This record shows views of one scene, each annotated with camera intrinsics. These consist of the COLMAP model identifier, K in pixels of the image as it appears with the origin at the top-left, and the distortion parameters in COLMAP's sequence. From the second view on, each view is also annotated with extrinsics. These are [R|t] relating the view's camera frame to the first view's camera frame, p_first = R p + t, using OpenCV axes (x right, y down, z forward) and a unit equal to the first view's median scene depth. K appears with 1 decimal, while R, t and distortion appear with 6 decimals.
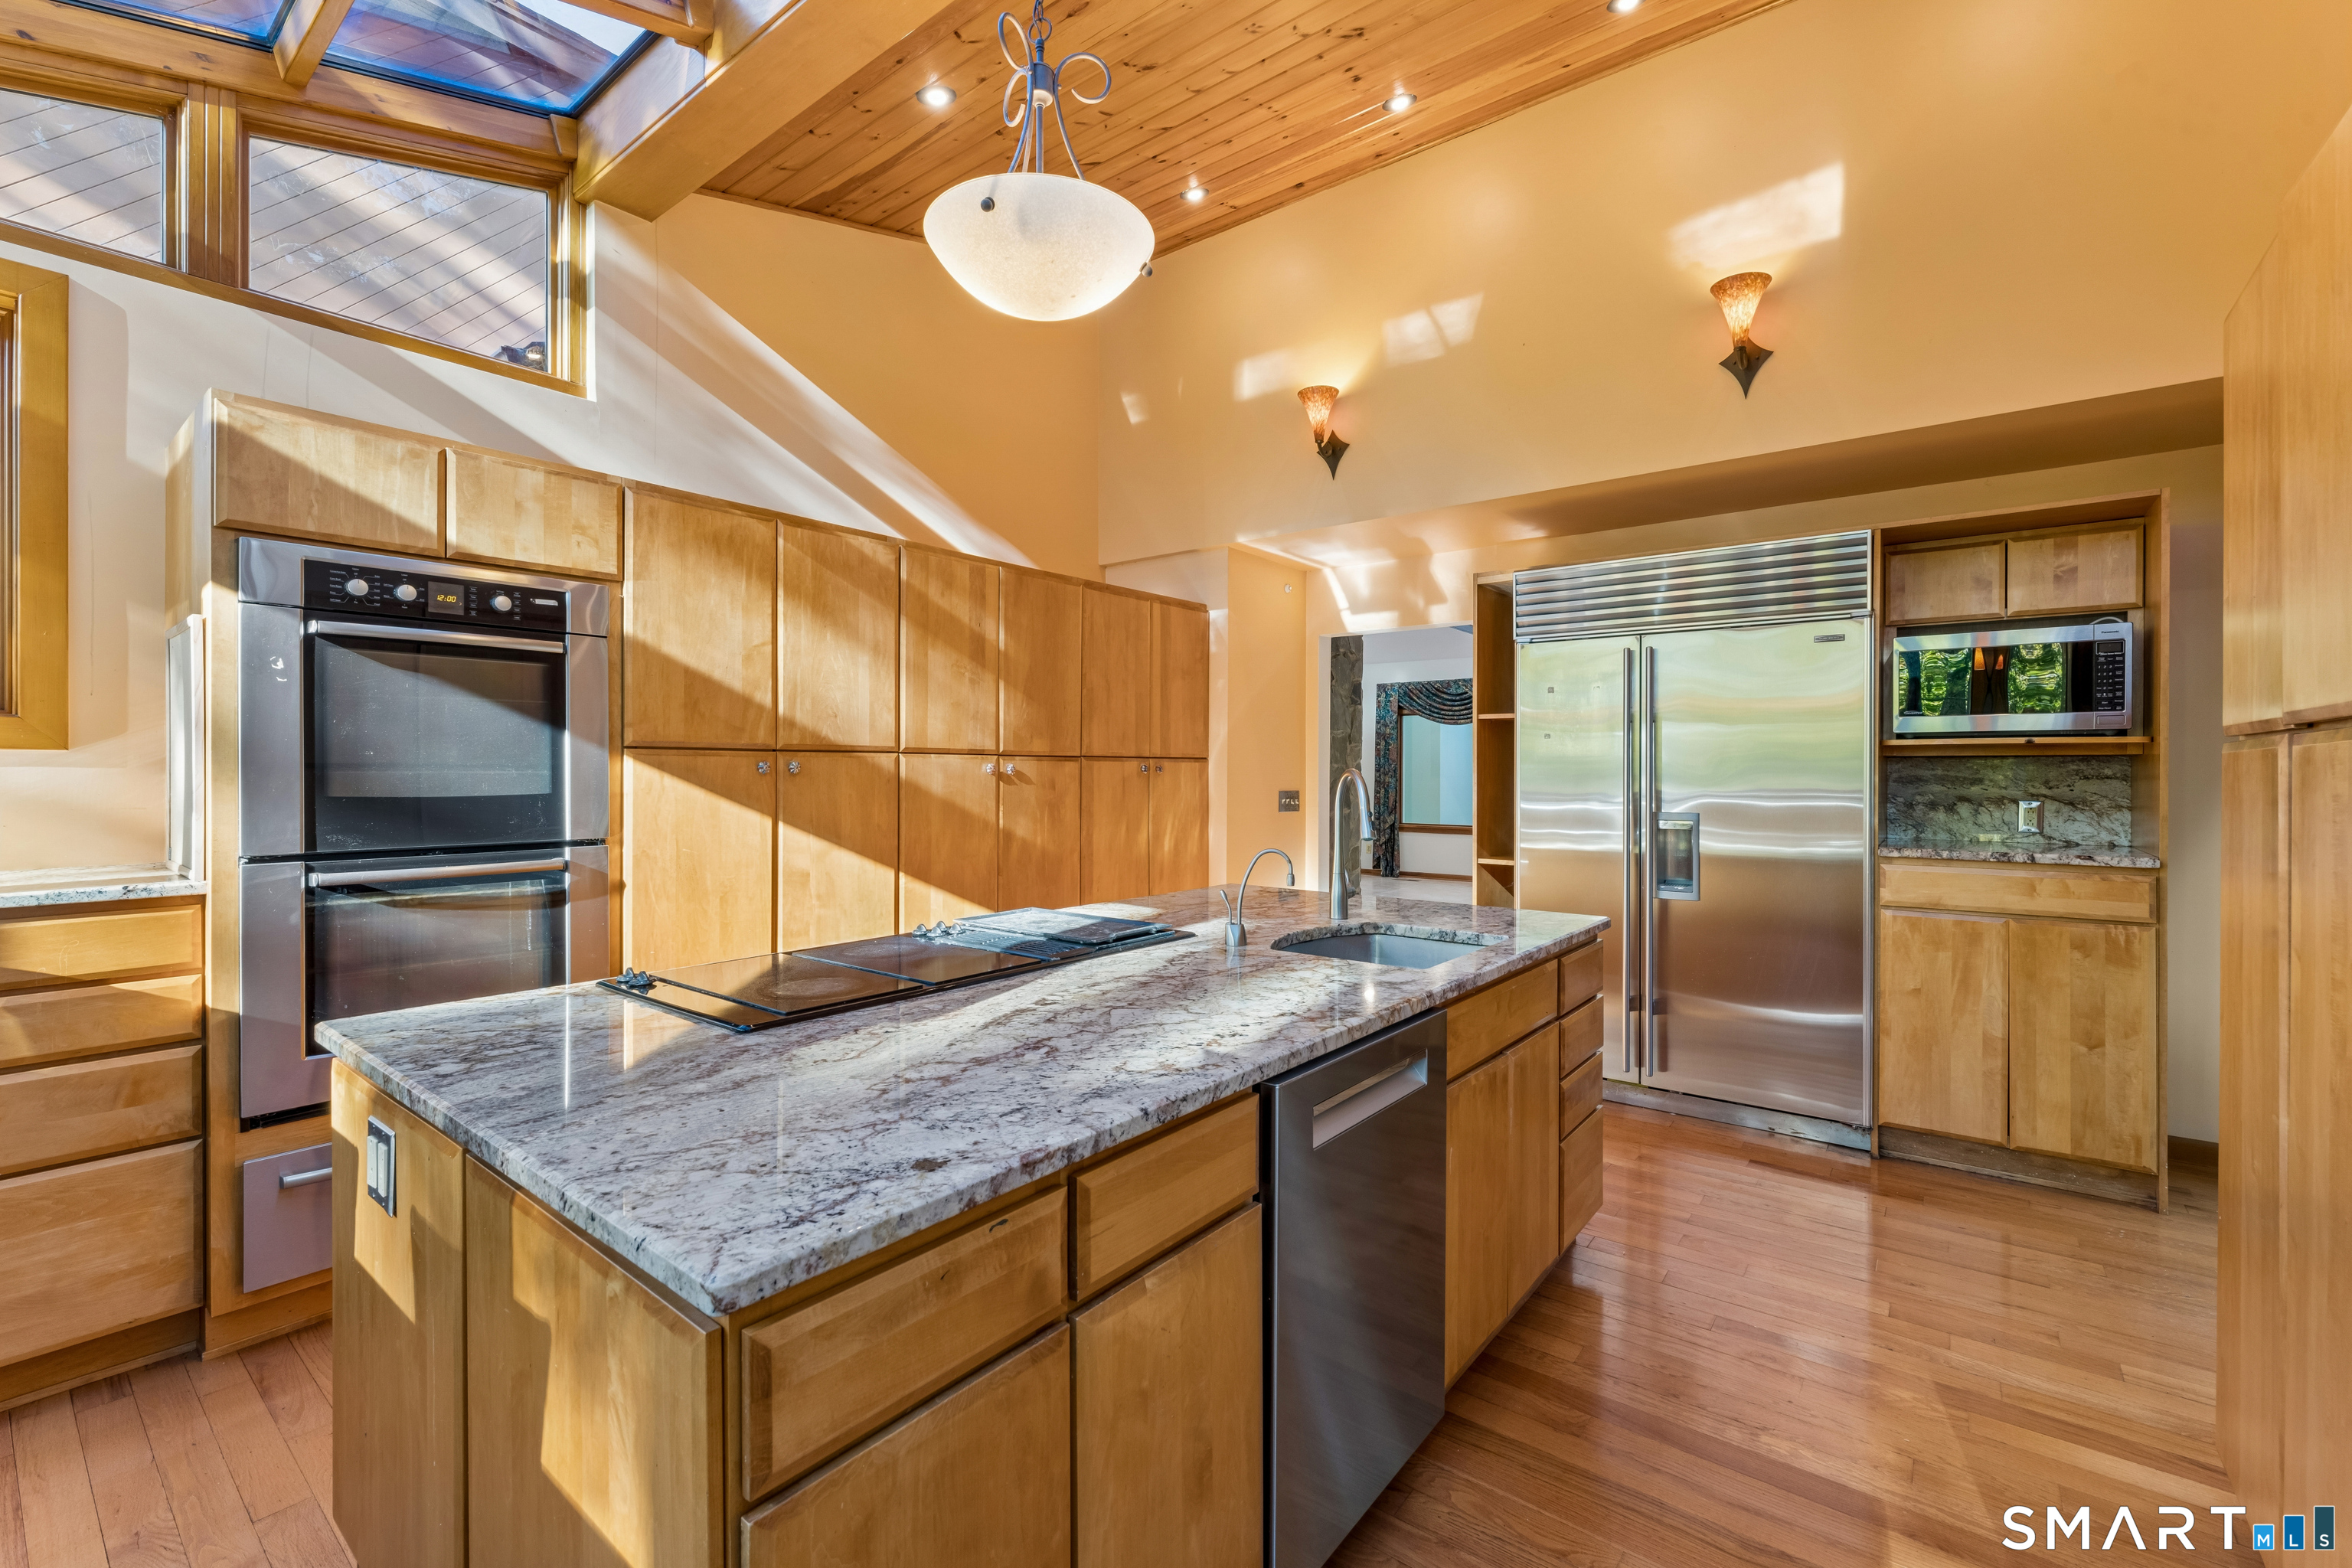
lens RADIAL K [[1006.1, 0, 1179.9], [0, 1006.1, 773.4], [0, 0, 1]] dist [0.002297, -0.000551]
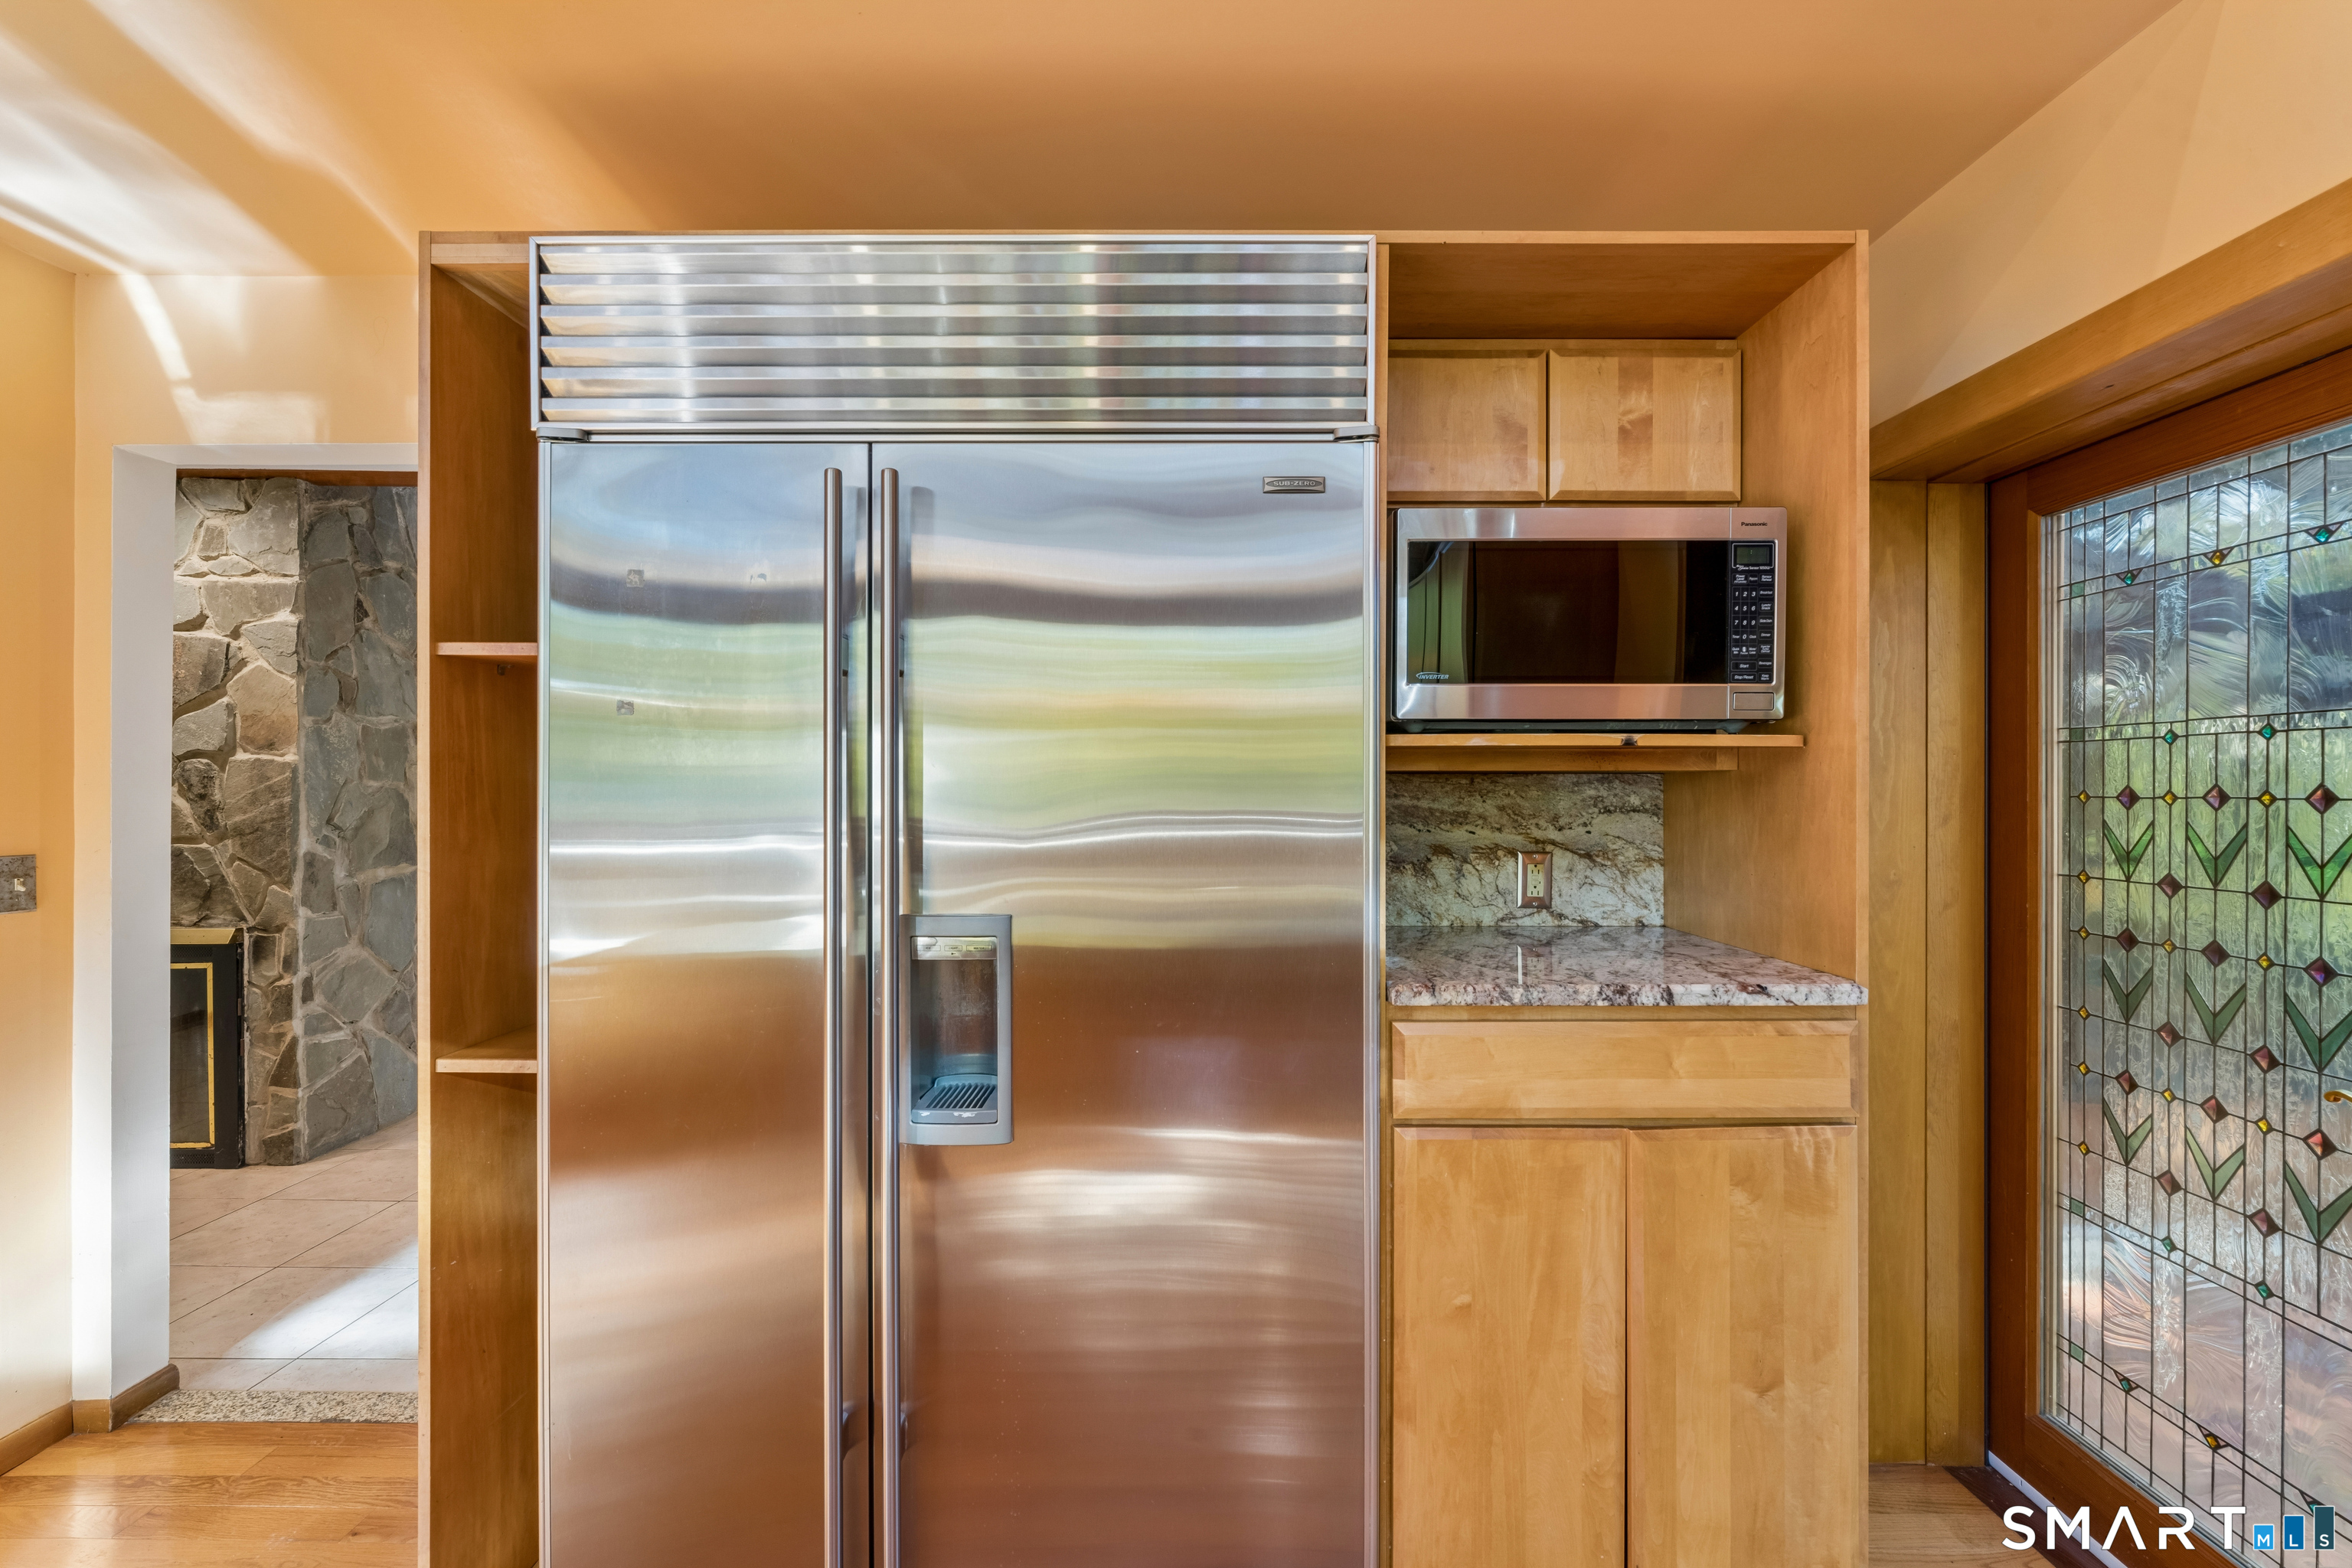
lens RADIAL K [[1006.1, 0, 1179.5], [0, 1006.1, 790.1], [0, 0, 1]] dist [0.002297, -0.000551]
pose [[0.794380, -0.003494, 0.607411, 0.369277], [0.002663, 0.999994, 0.002270, -0.010251], [-0.607415, -0.000186, 0.794385, 0.727198]]
